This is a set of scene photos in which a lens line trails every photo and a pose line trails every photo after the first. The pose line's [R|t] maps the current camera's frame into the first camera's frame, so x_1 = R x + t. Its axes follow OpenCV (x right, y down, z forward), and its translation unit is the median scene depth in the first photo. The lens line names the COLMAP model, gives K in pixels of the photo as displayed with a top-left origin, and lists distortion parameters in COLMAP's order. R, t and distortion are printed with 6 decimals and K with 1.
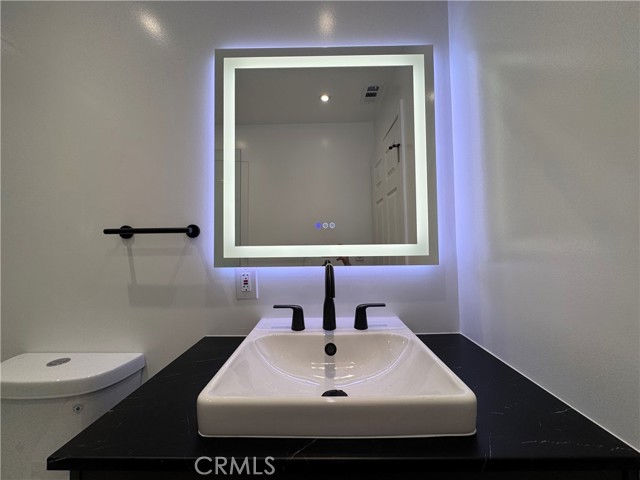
lens RADIAL K [[259.3, 0, 319.8], [0, 259.3, 240.2], [0, 0, 1]] dist [-0.002503, -0.000023]
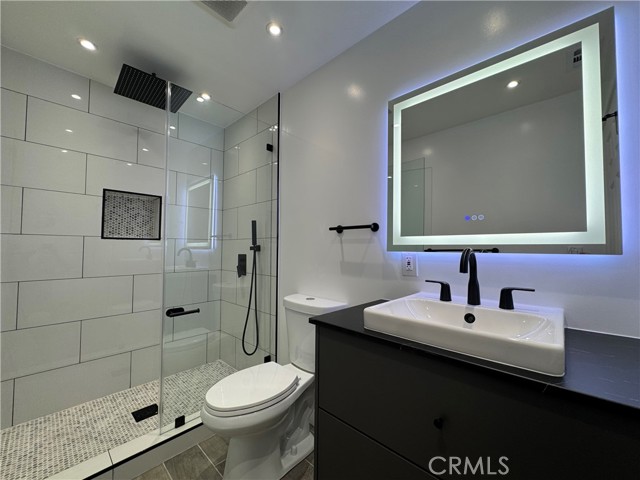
lens RADIAL K [[259.3, 0, 319.8], [0, 259.3, 240.2], [0, 0, 1]] dist [-0.002503, -0.000023]
pose [[0.736438, -0.004109, -0.676493, 0.294846], [-0.004116, 0.999936, -0.010555, 0.058837], [0.676492, 0.010557, 0.736374, -0.322878]]
